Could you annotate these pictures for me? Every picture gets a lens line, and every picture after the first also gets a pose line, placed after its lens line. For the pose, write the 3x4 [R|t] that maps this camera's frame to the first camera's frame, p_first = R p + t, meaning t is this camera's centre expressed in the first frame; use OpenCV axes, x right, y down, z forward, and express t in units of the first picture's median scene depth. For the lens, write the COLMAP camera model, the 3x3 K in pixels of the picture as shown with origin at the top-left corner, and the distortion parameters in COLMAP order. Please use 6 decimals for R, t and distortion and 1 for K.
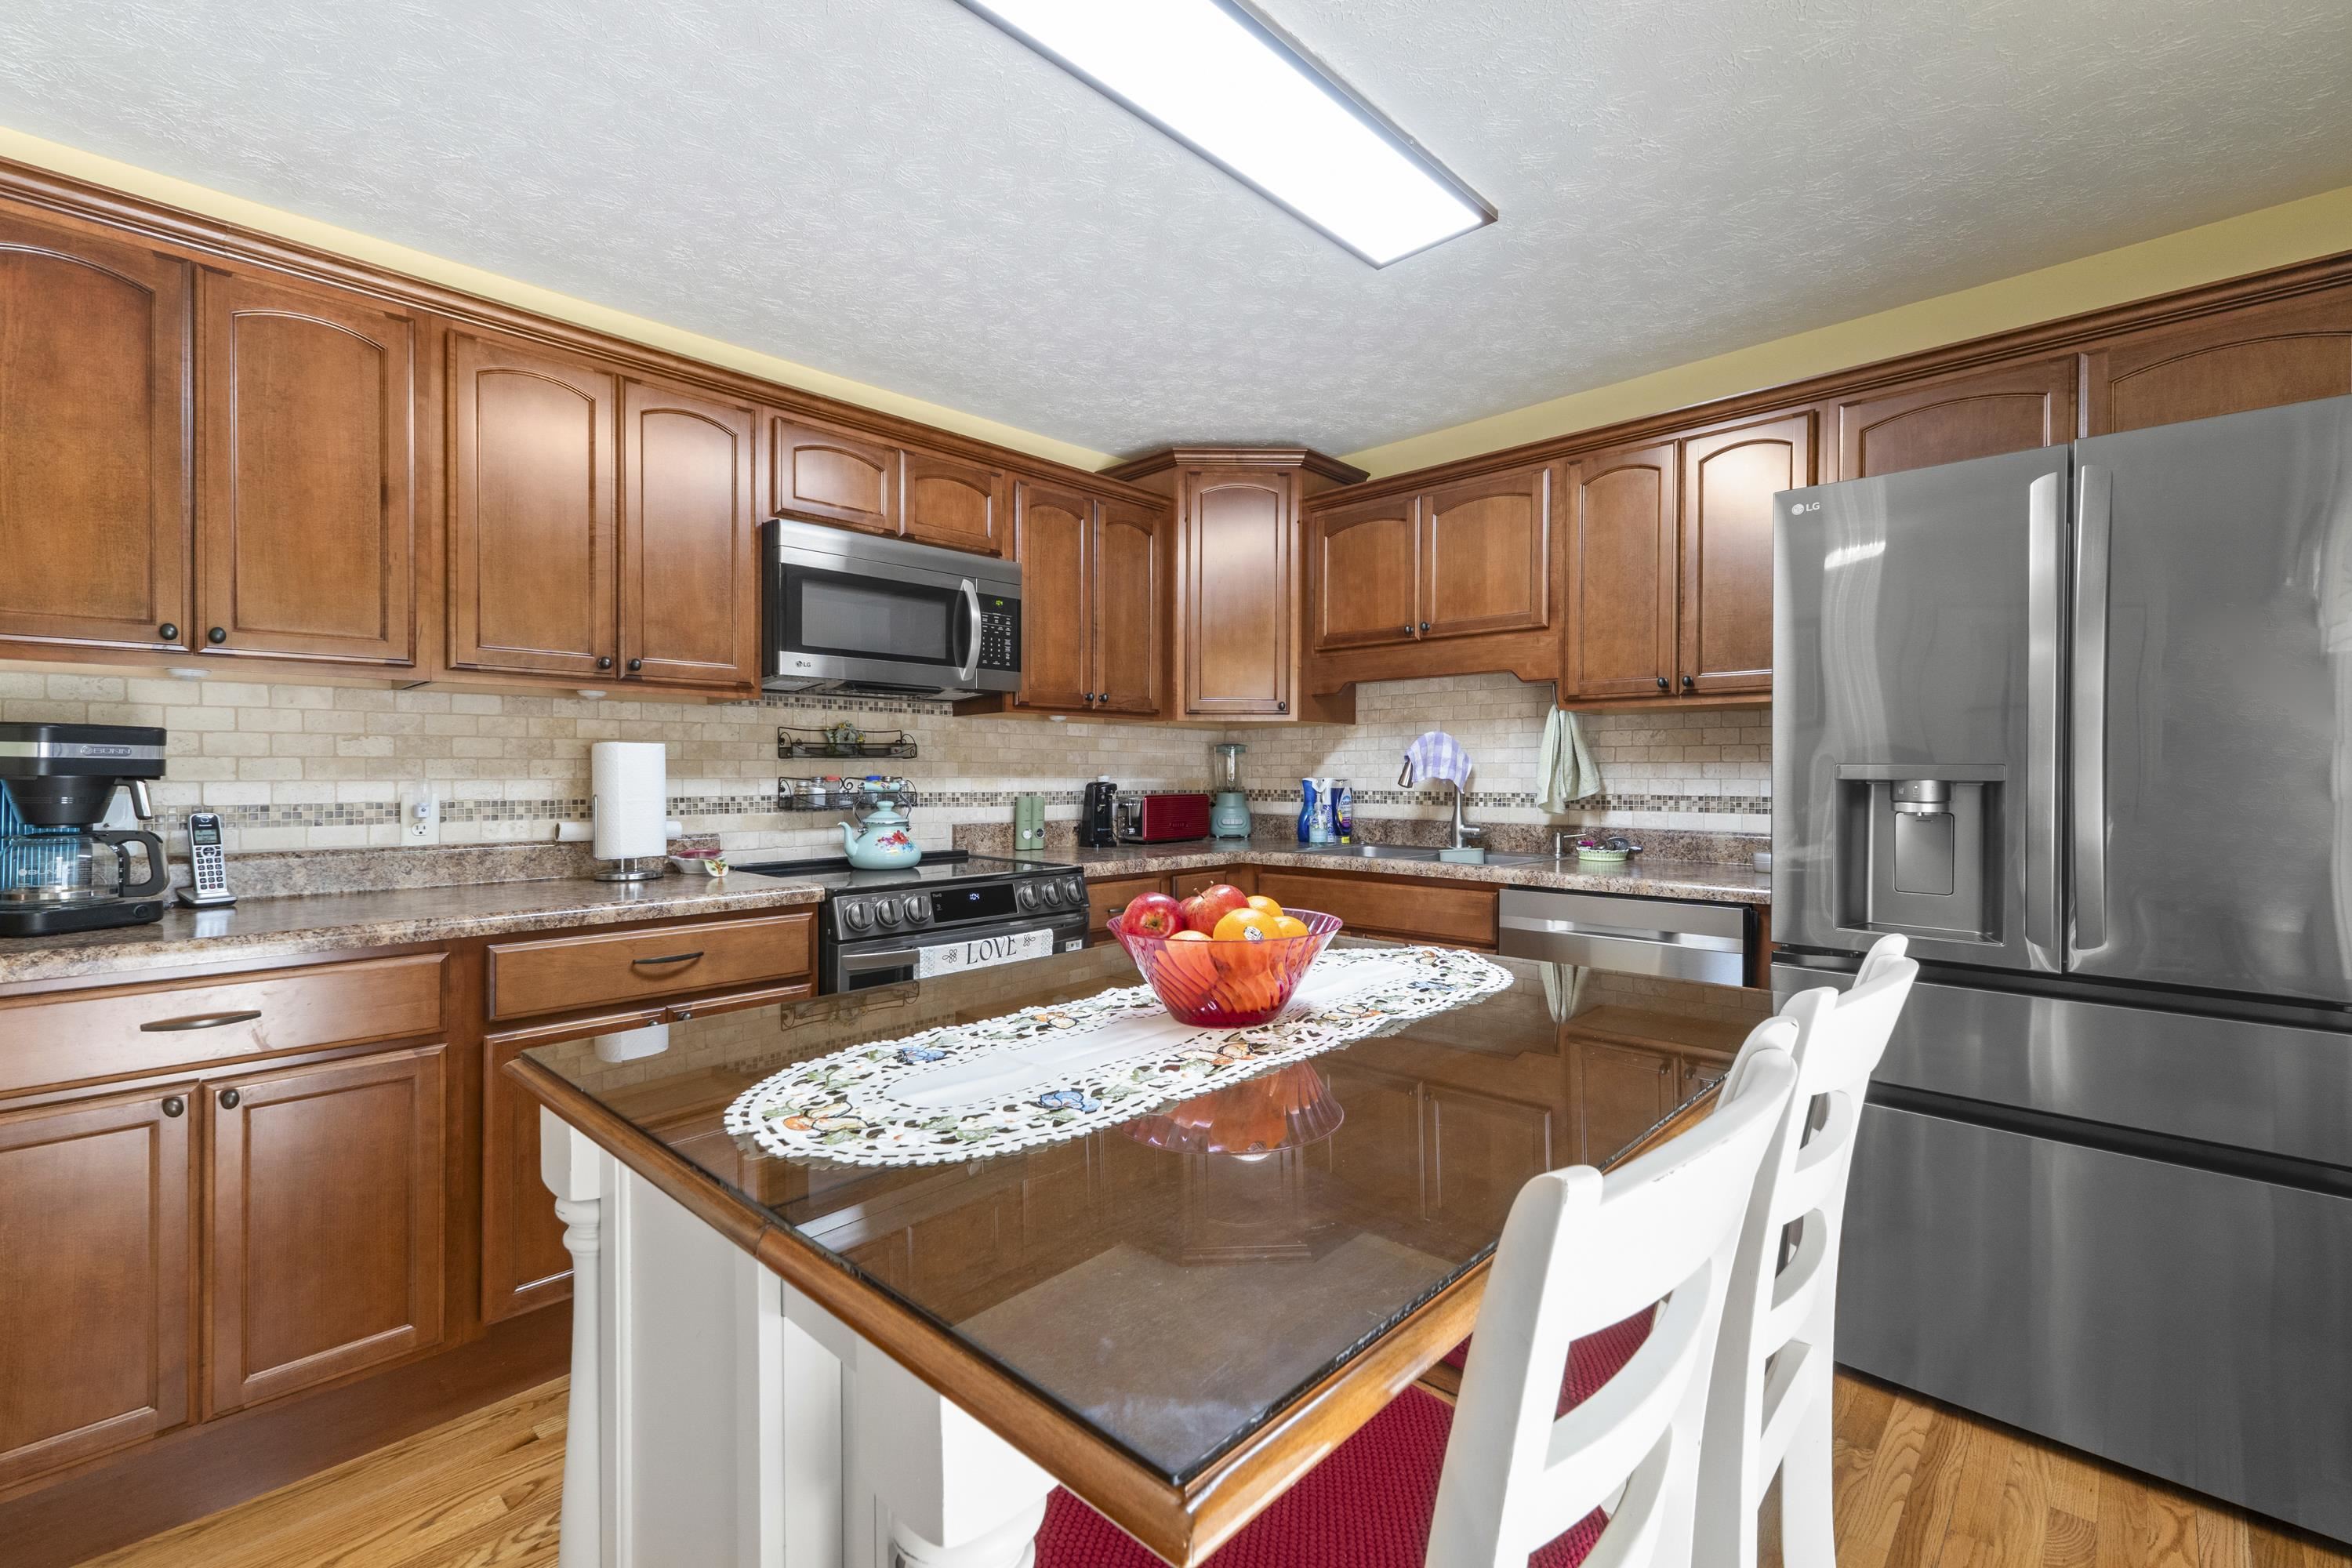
lens RADIAL K [[1028.1, 0, 1184.6], [0, 1028.1, 782.1], [0, 0, 1]] dist [0.009105, -0.000511]
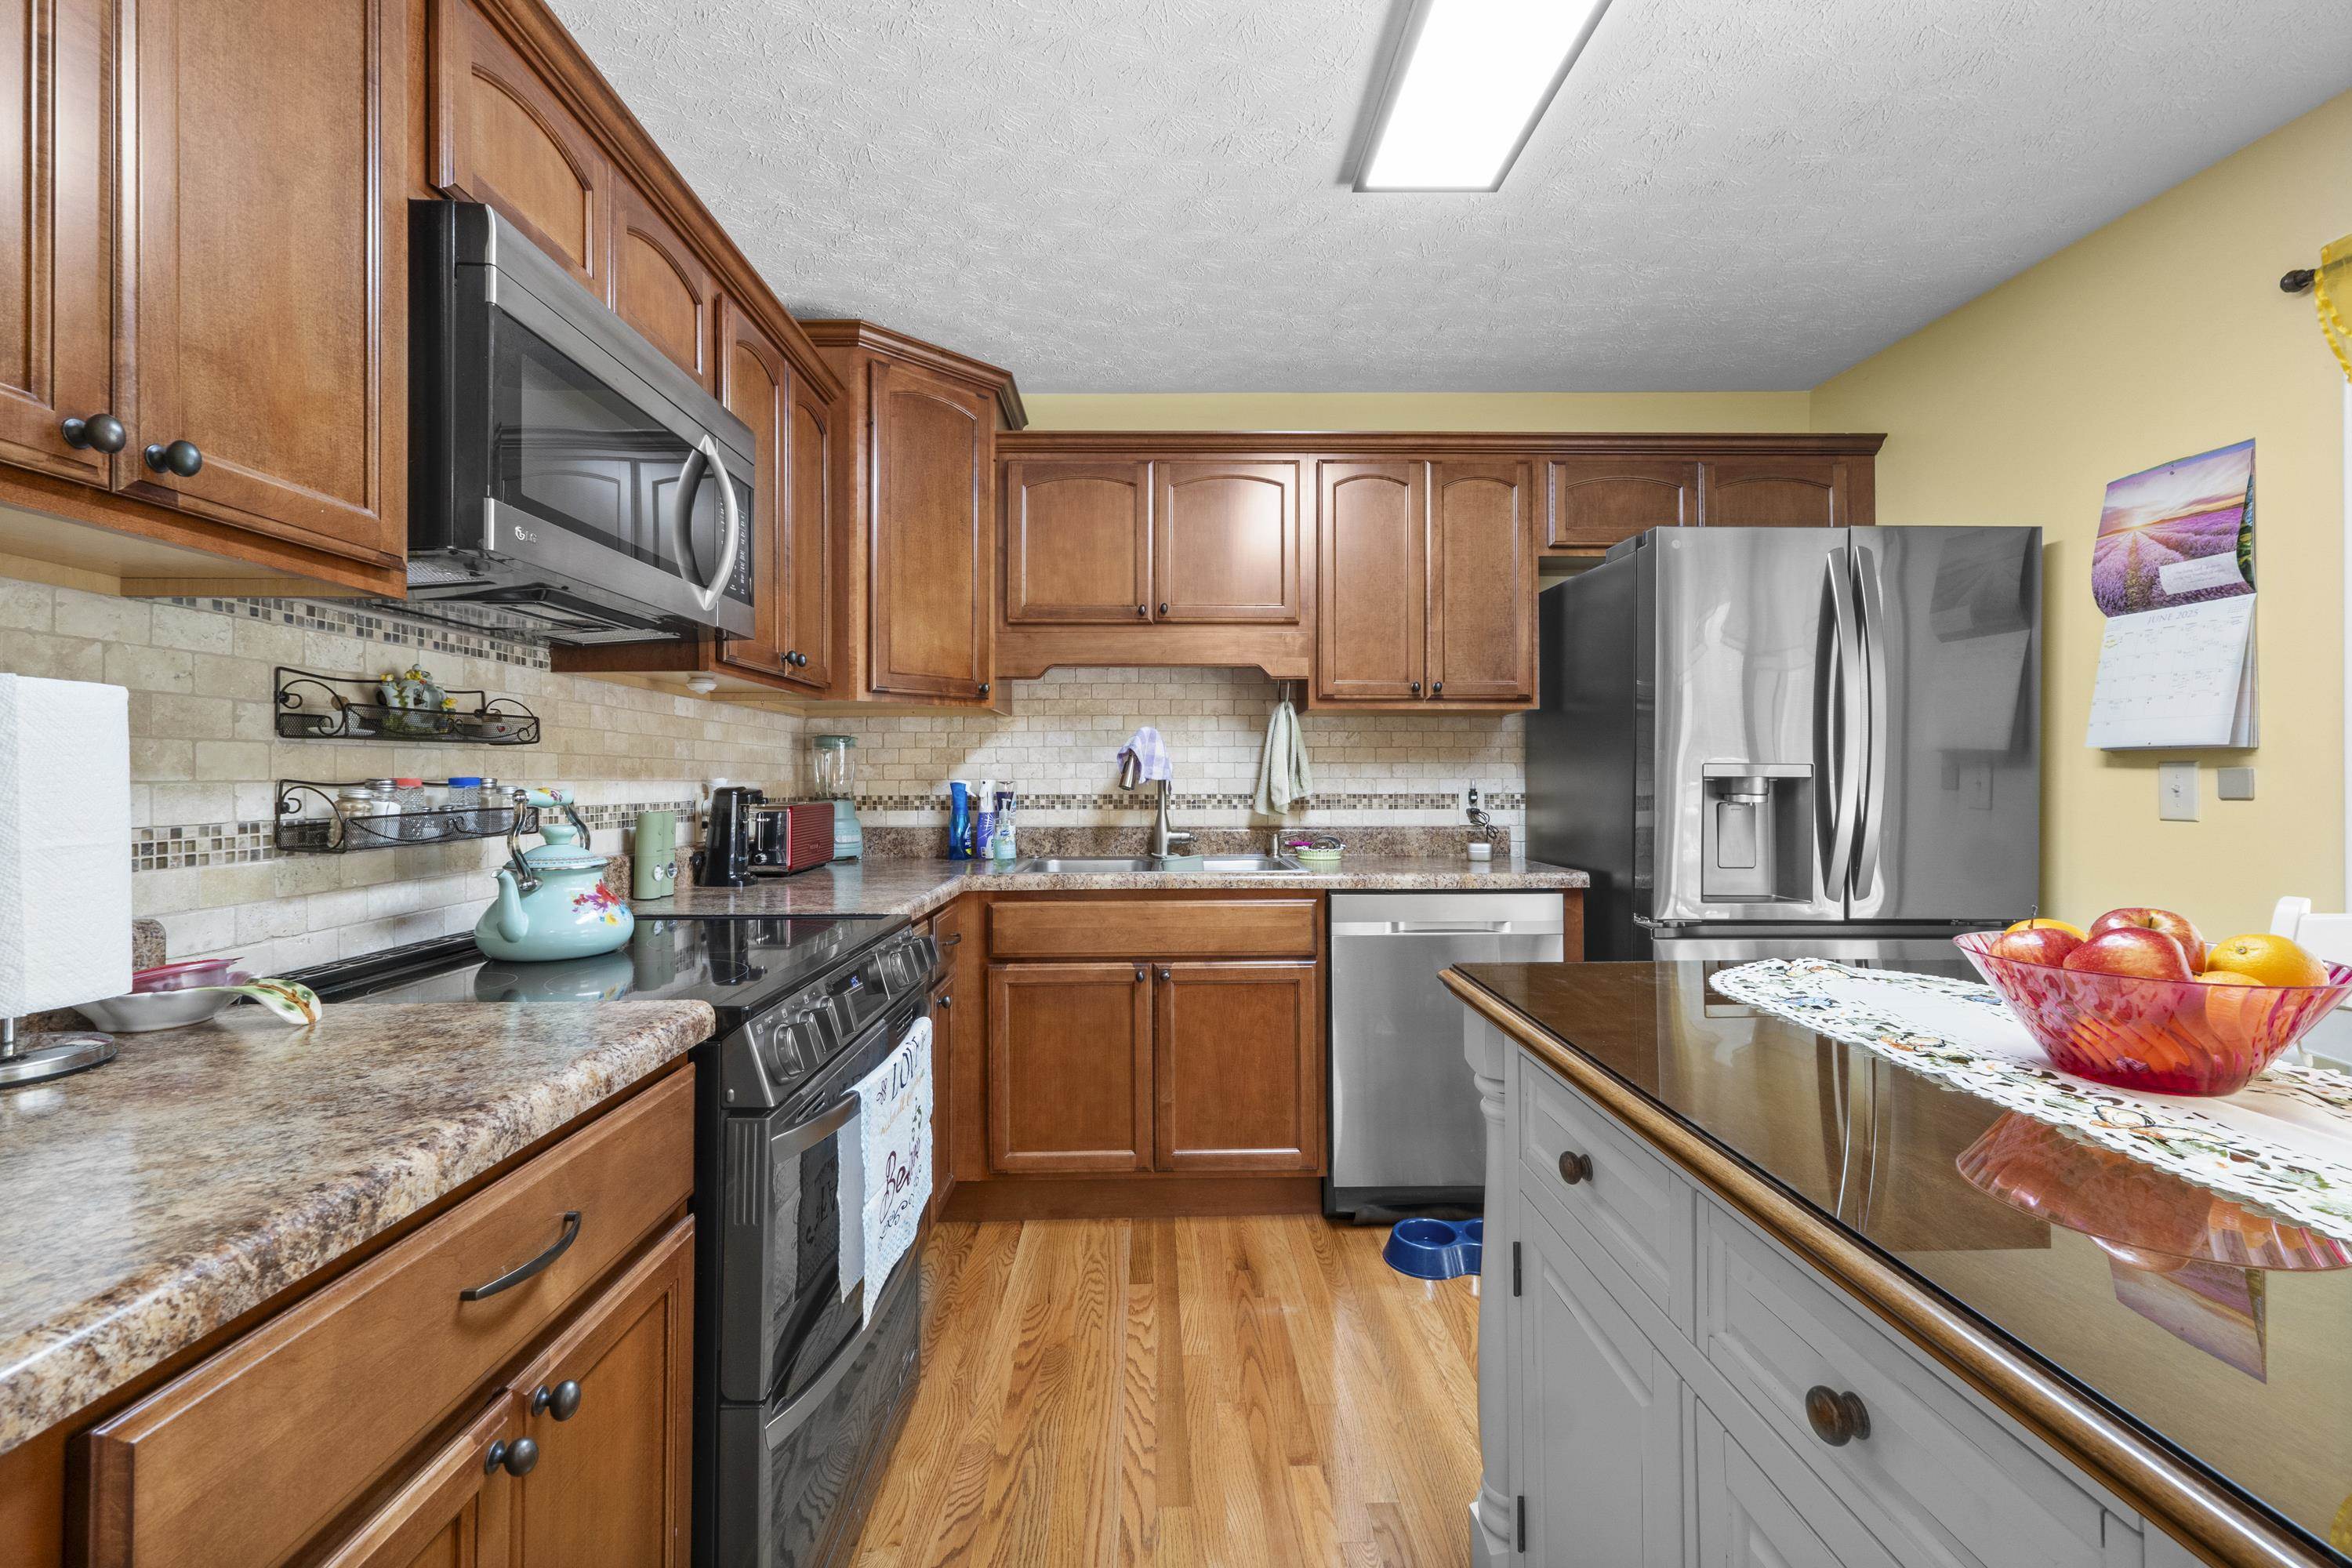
lens RADIAL K [[1028.1, 0, 1181.9], [0, 1028.1, 770.6], [0, 0, 1]] dist [0.009105, -0.000511]
pose [[0.707140, 0.002620, 0.707068, -0.392308], [0.008595, 0.999887, -0.012301, 0.000180], [-0.707021, 0.014776, 0.707038, 0.368176]]
